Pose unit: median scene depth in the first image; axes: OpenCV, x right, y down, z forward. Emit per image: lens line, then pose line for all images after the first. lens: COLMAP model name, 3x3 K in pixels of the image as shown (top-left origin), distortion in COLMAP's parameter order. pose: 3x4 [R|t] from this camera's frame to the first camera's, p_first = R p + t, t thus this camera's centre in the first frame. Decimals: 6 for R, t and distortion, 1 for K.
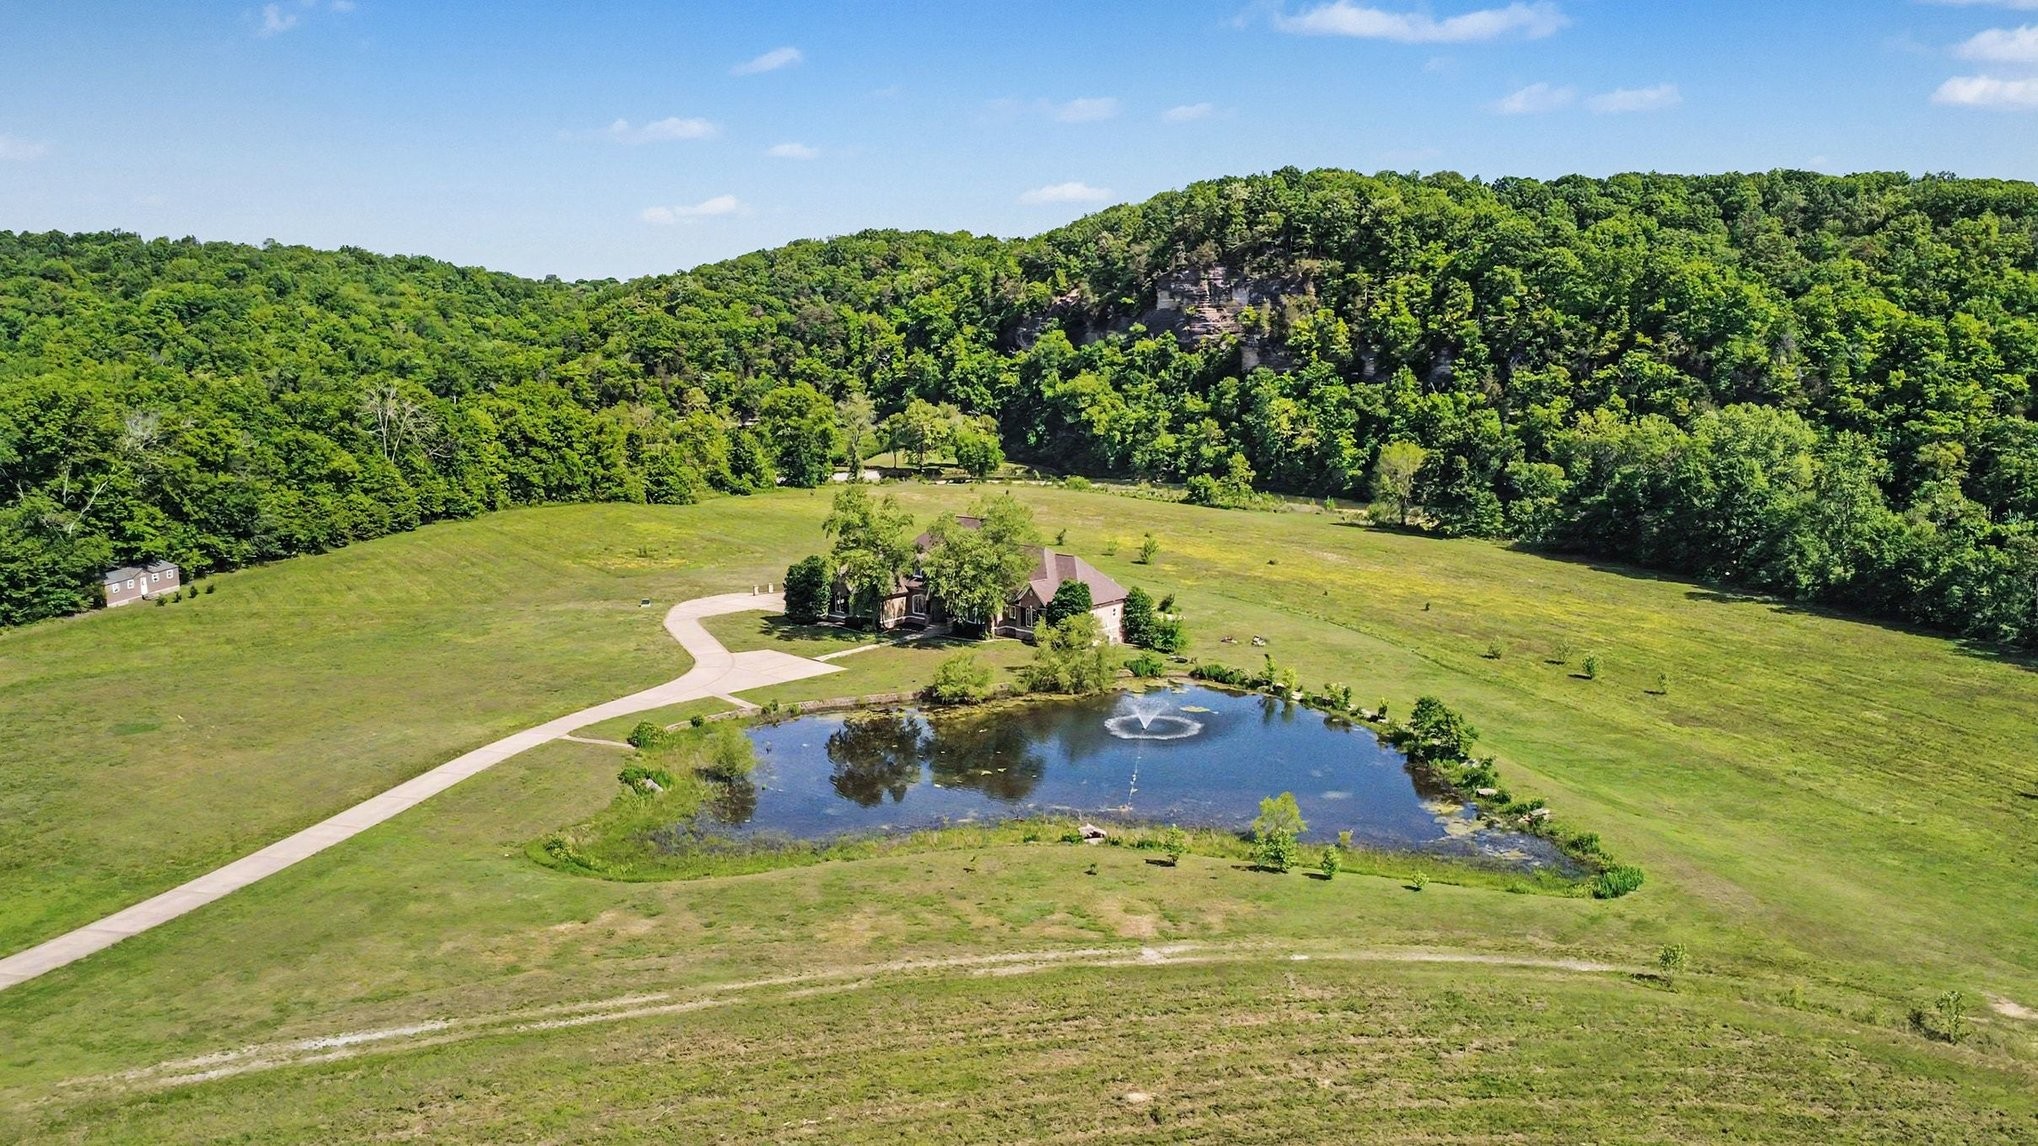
lens RADIAL K [[1487.6, 0, 1042.4], [0, 1487.6, 575.2], [0, 0, 1]] dist [0.002598, -0.000756]
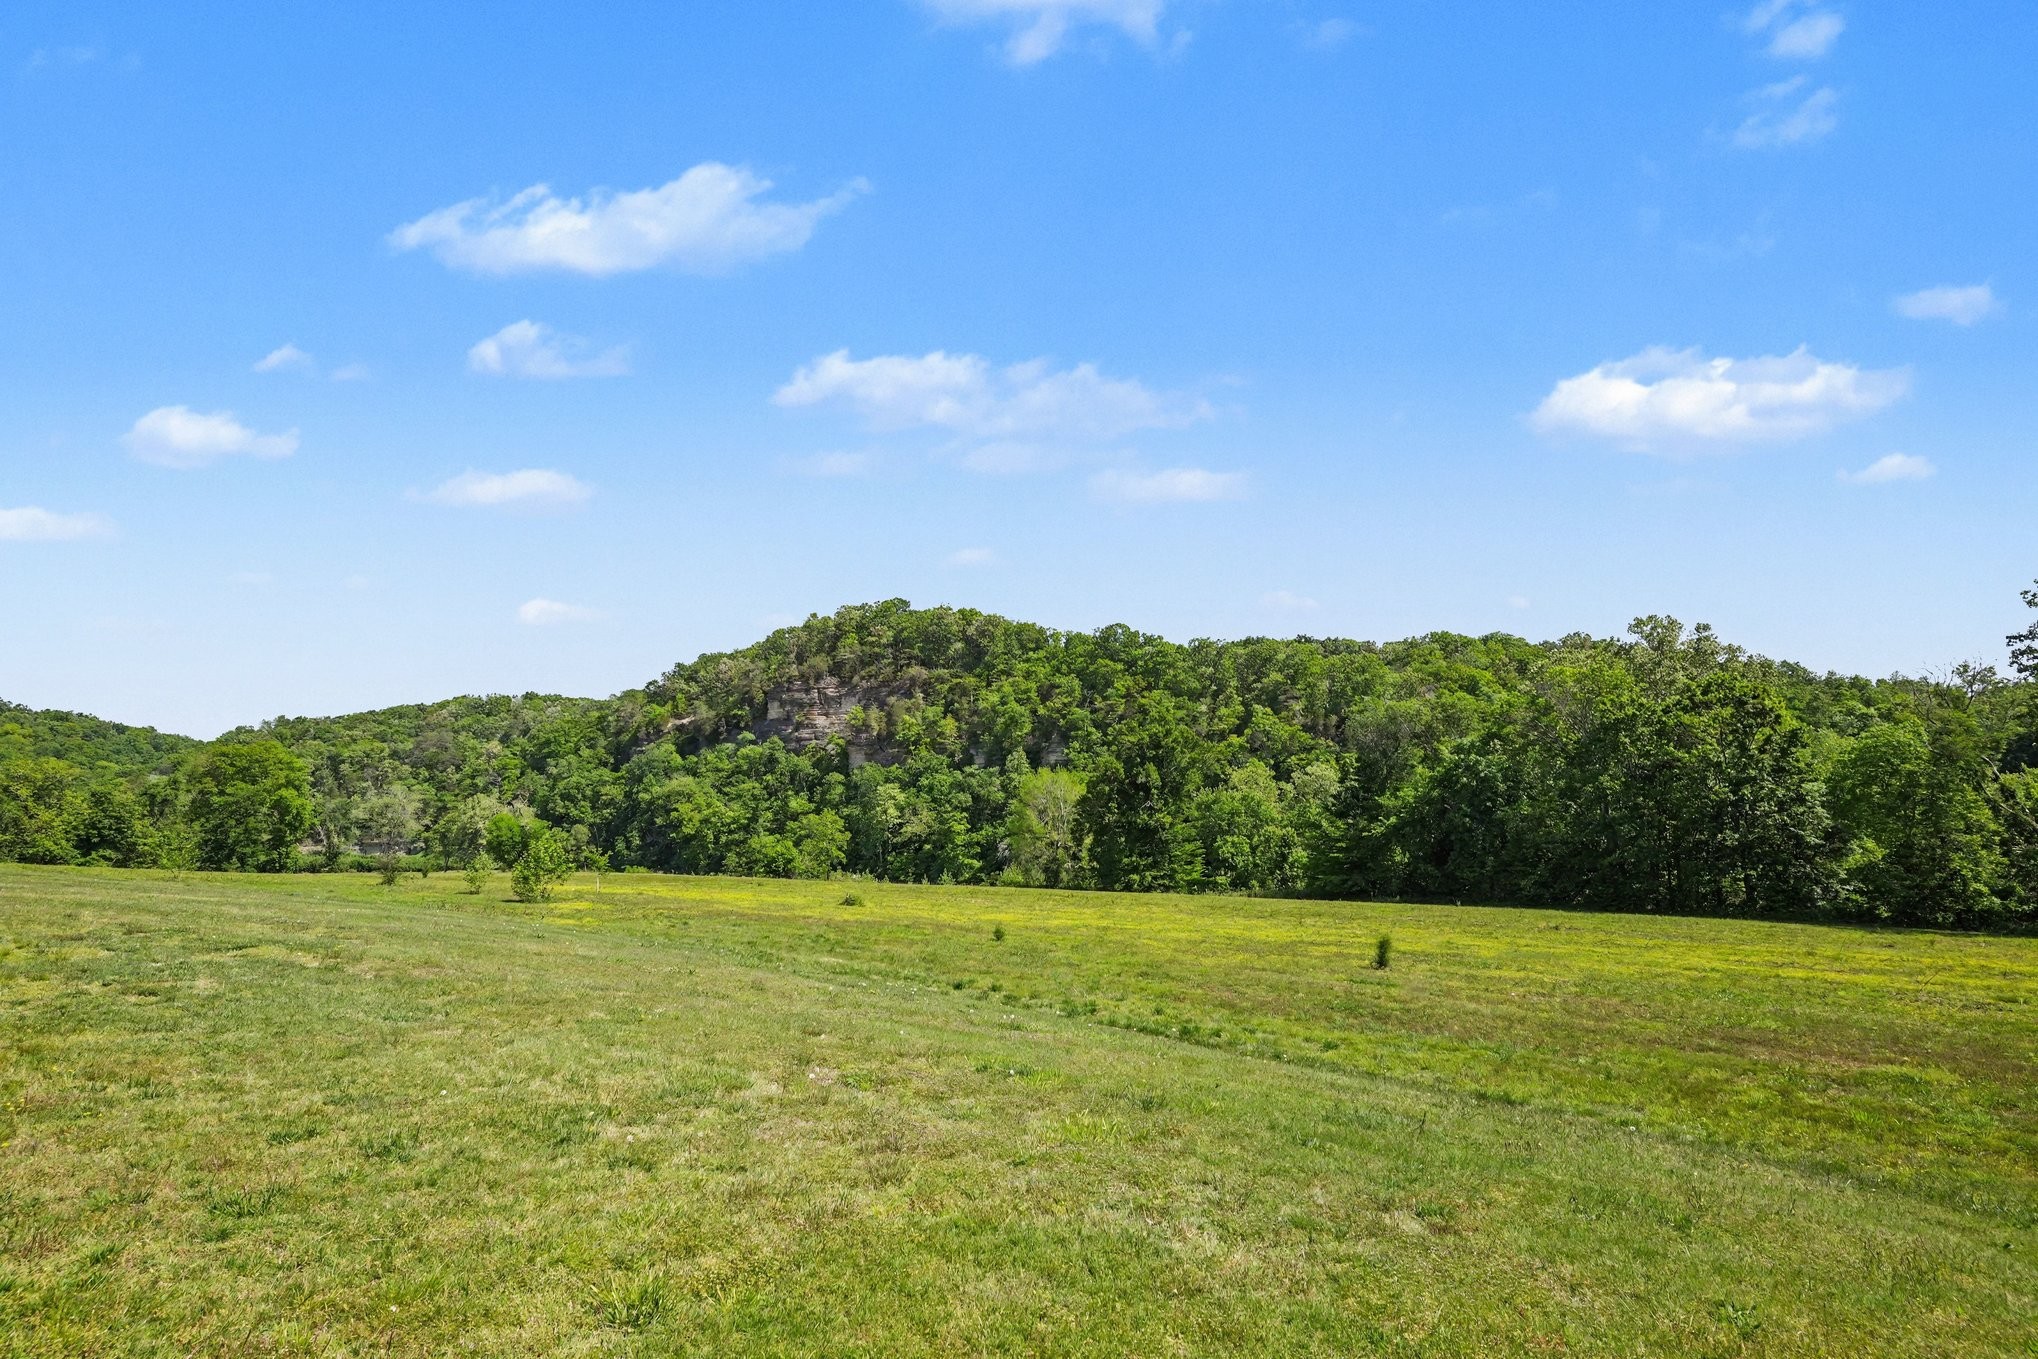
lens RADIAL K [[978.5, 0, 1019.0], [0, 978.5, 679.5], [0, 0, 1]] dist [0.000917, 0.000007]
pose [[0.960848, 0.052155, 0.272123, 0.095260], [0.037623, 0.948469, -0.314627, 0.017305], [-0.274509, 0.312547, 0.909373, 0.552160]]
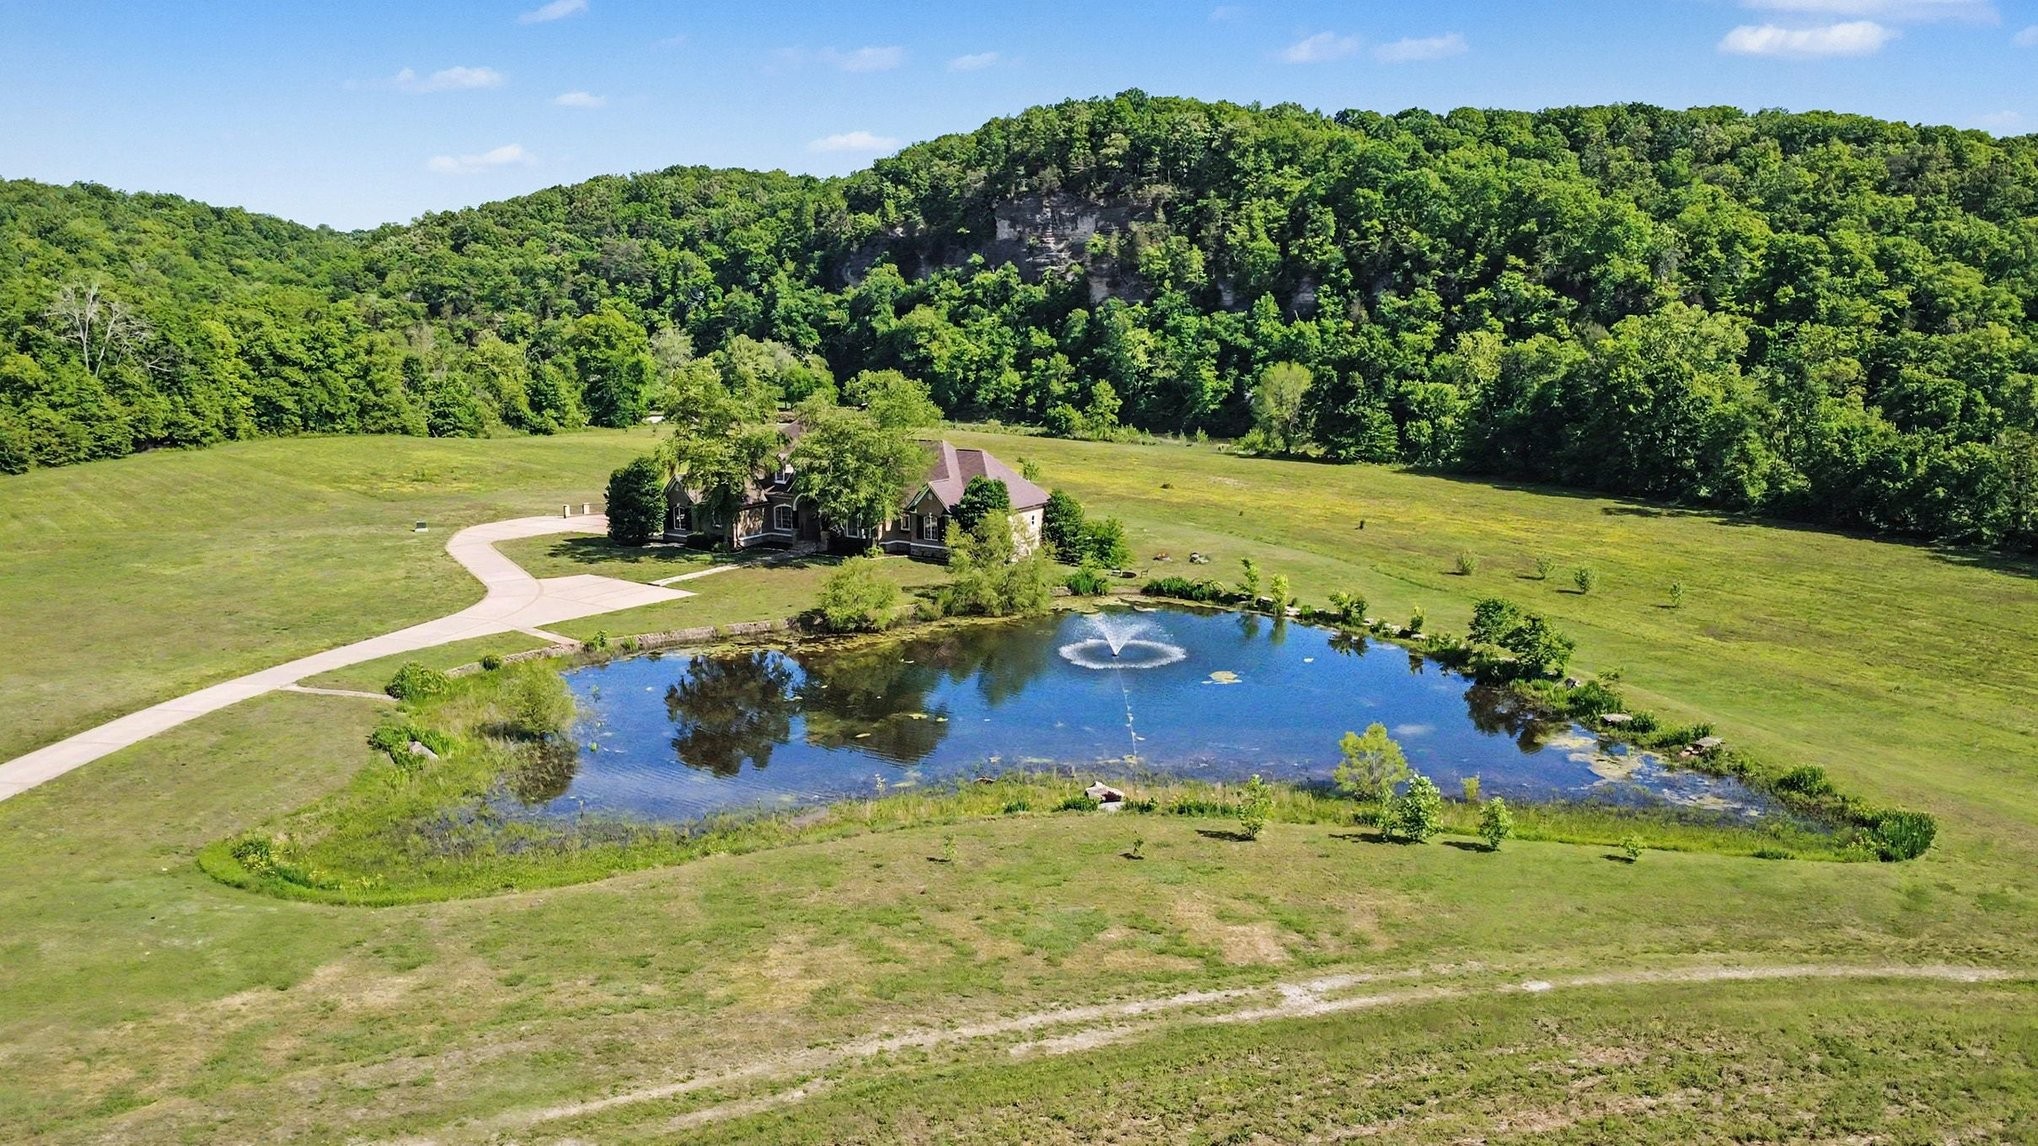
lens RADIAL K [[1487.6, 0, 1042.4], [0, 1487.6, 575.2], [0, 0, 1]] dist [0.002598, -0.000756]
pose [[0.992202, -0.021353, 0.122799, -0.022358], [0.018628, 0.999555, 0.023299, 0.017604], [-0.123242, -0.020830, 0.992158, 0.103075]]
